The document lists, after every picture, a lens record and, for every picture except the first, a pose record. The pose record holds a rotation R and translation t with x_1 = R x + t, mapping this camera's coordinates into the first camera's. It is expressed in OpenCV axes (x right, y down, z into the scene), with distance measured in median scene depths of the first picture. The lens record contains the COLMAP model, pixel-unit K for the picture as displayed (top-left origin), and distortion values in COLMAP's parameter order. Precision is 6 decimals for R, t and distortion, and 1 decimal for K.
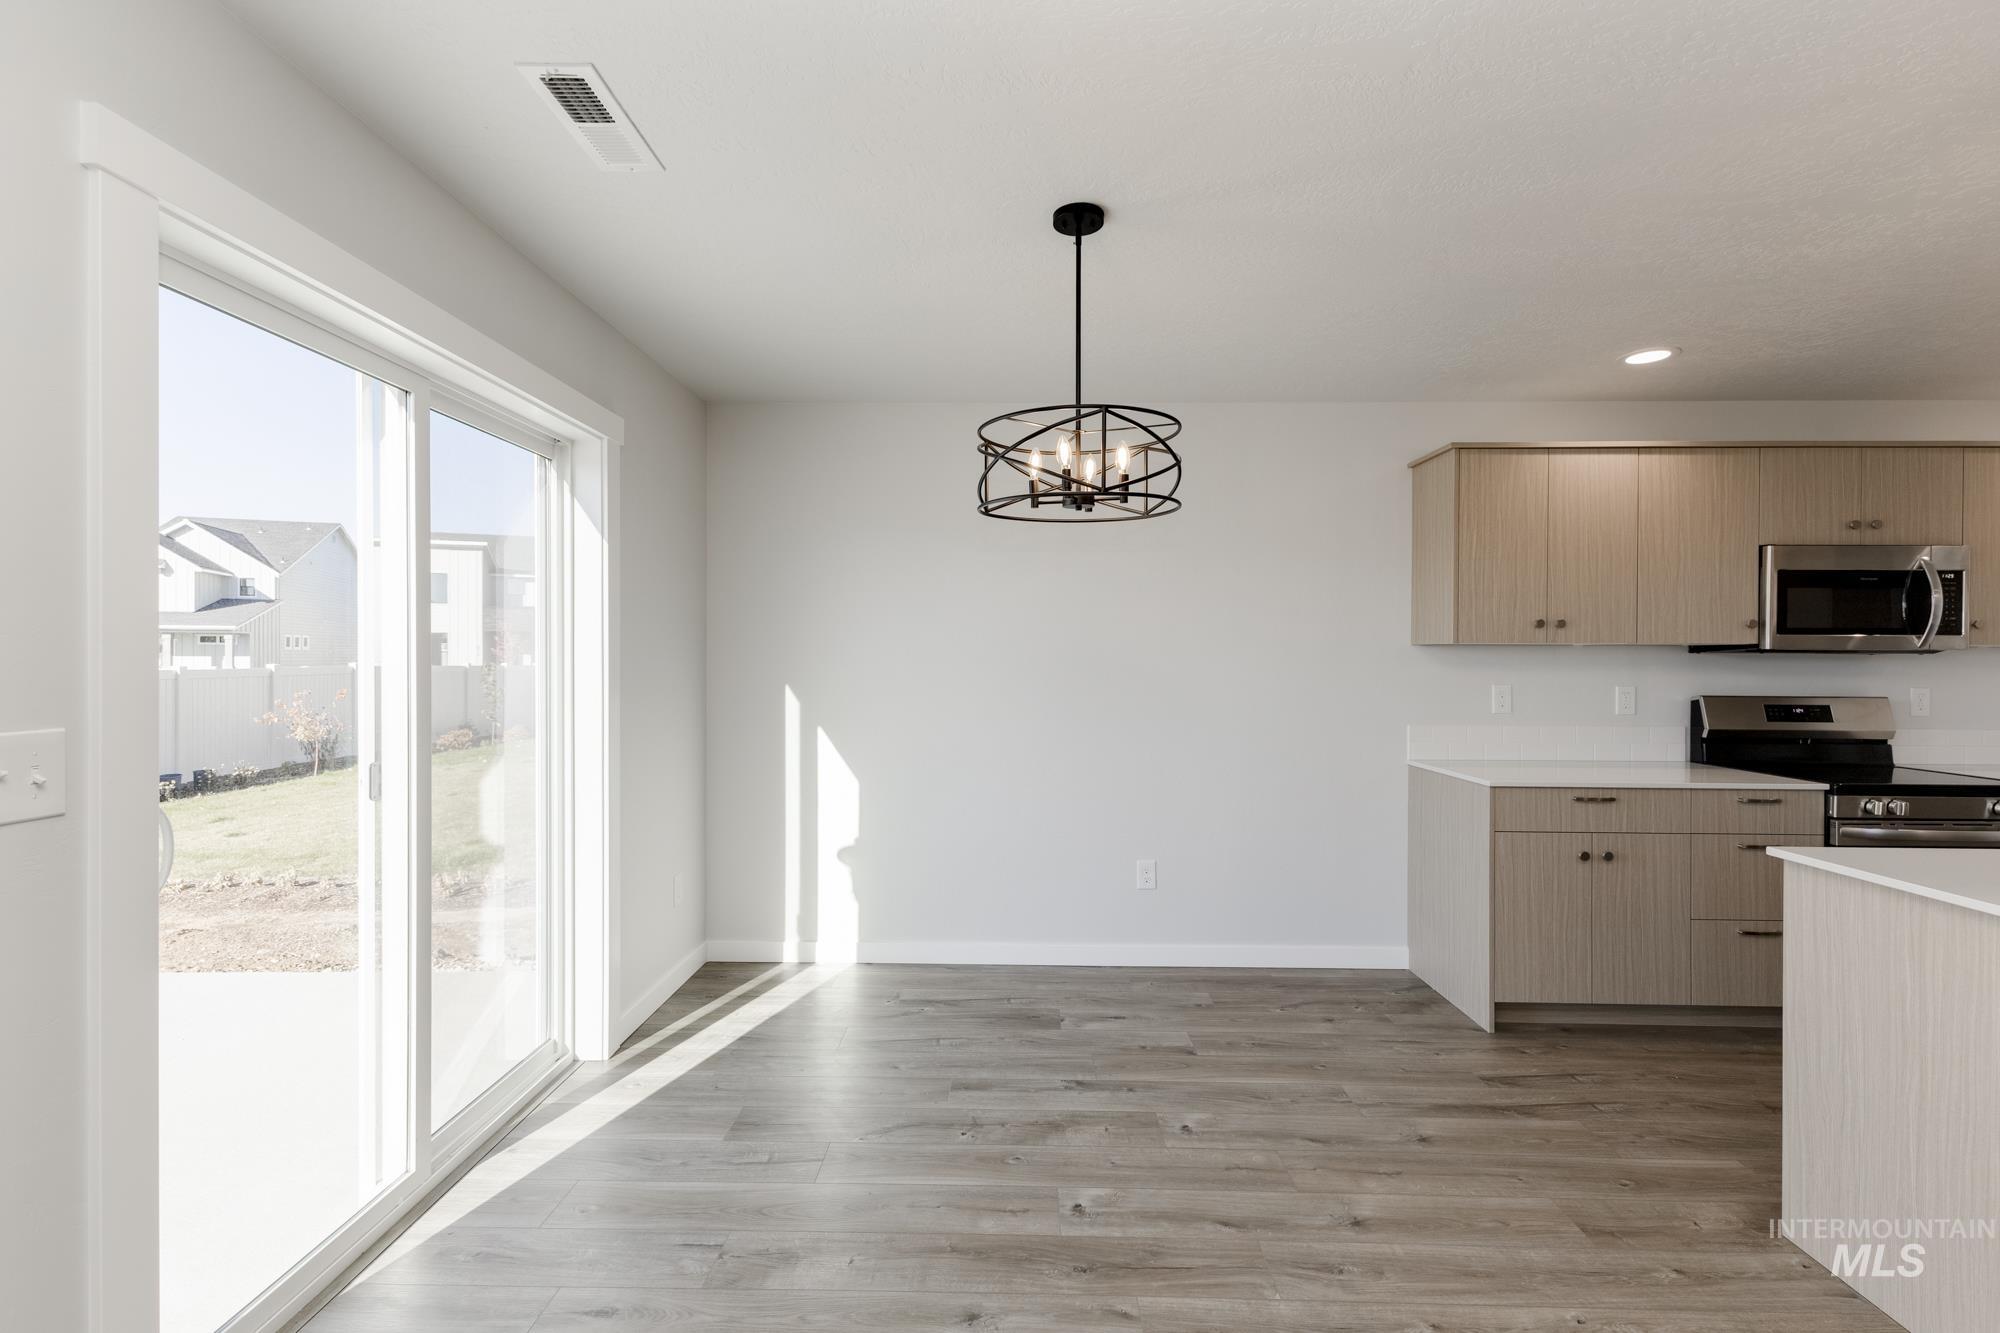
lens RADIAL K [[873.0, 0, 1000.0], [0, 873.0, 666.5], [0, 0, 1]] dist [0.001012, -0.000110]
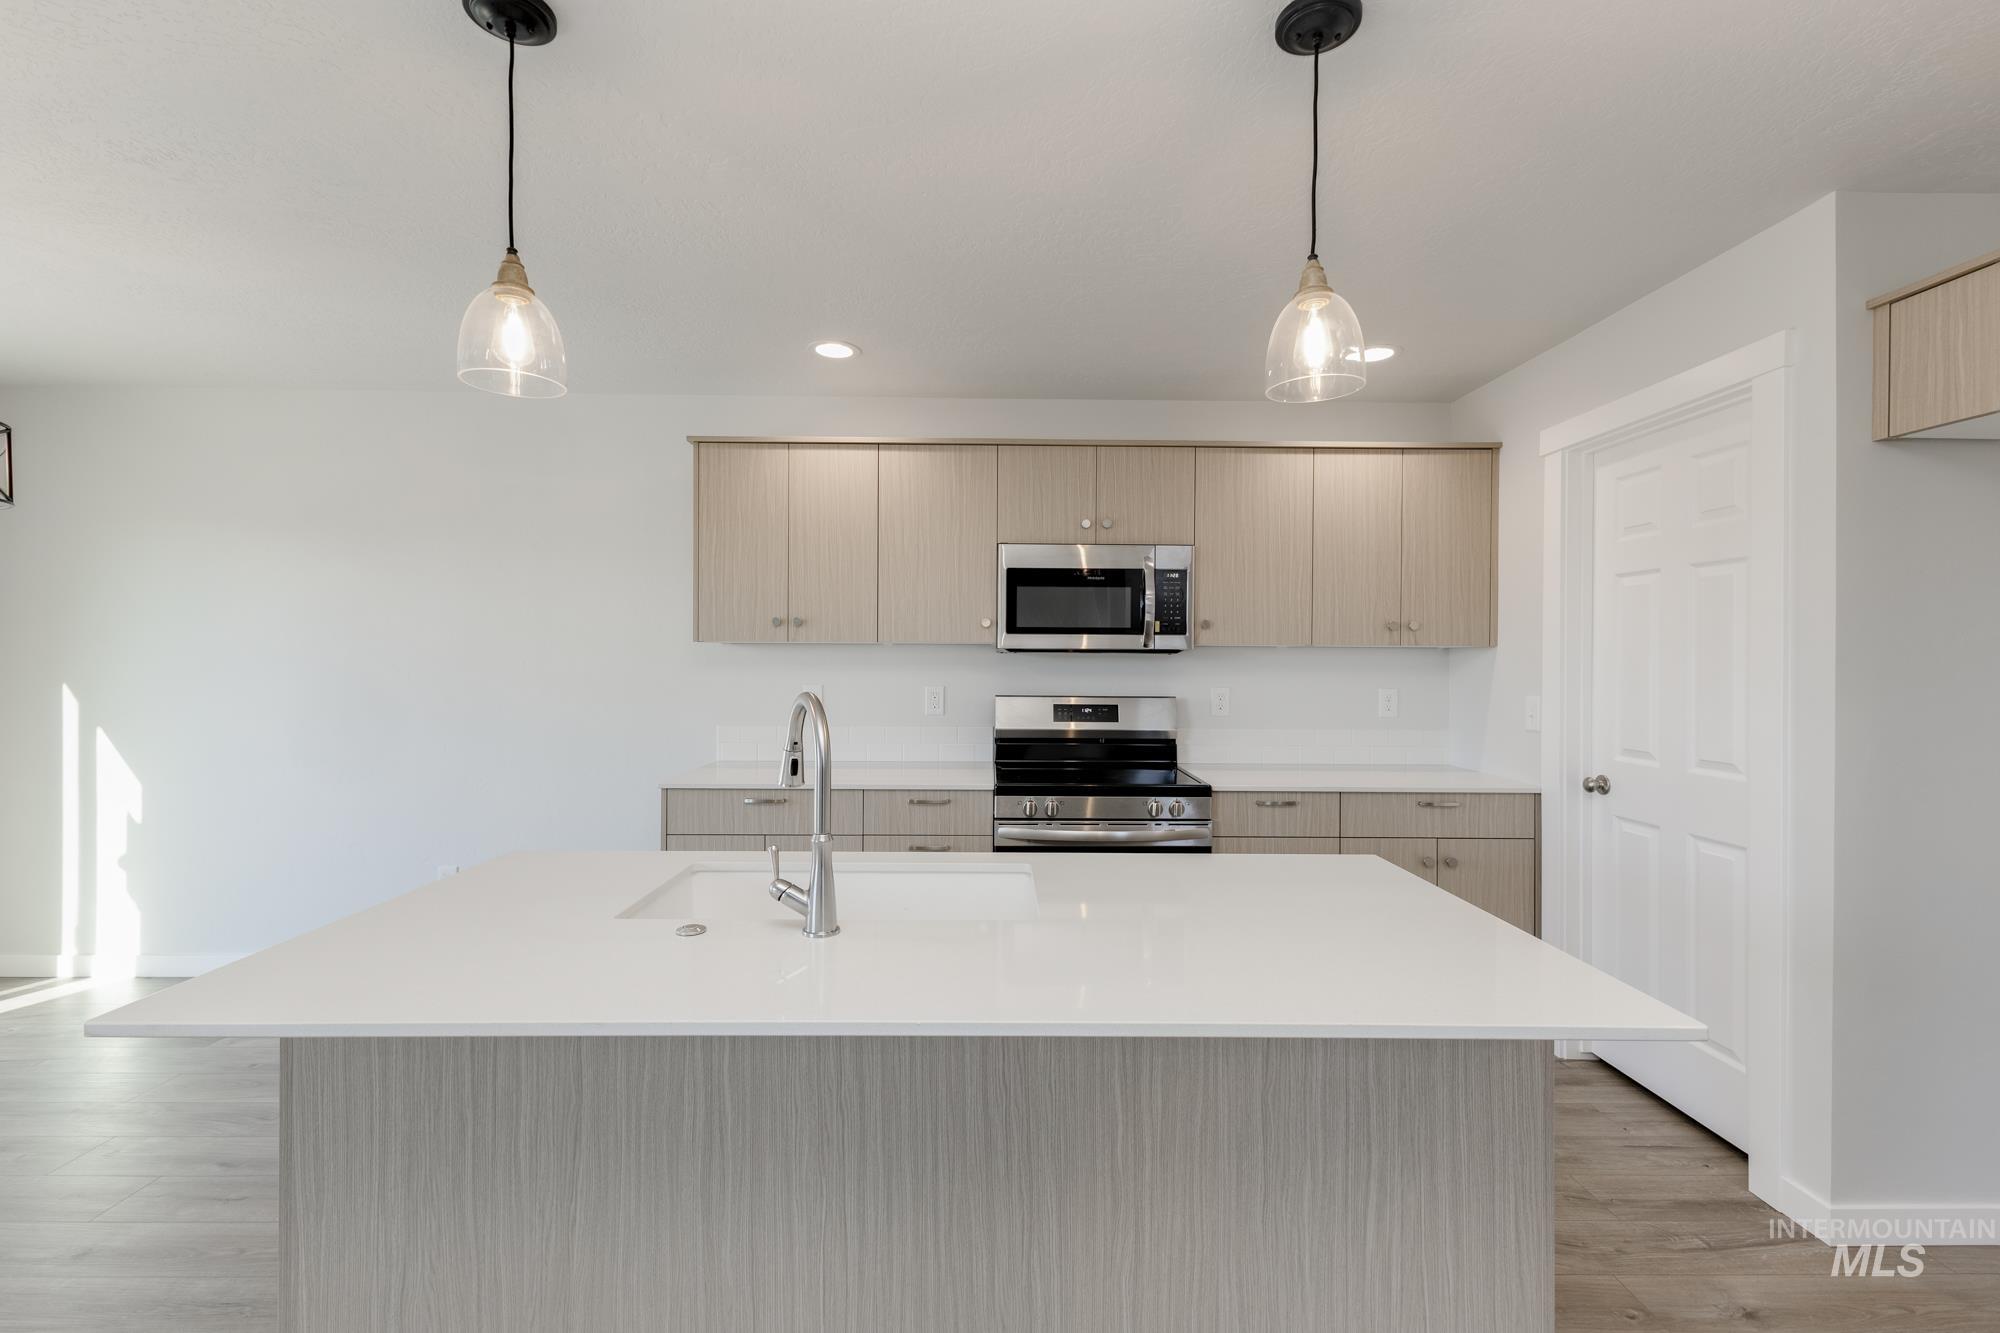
lens RADIAL K [[909.4, 0, 1000.0], [0, 909.4, 666.5], [0, 0, 1]] dist [0.000968, -0.000347]
pose [[0.999270, 0.002769, 0.038095, 0.825738], [-0.002659, 0.999992, -0.002930, 0.003554], [-0.038103, 0.002827, 0.999270, -0.028490]]
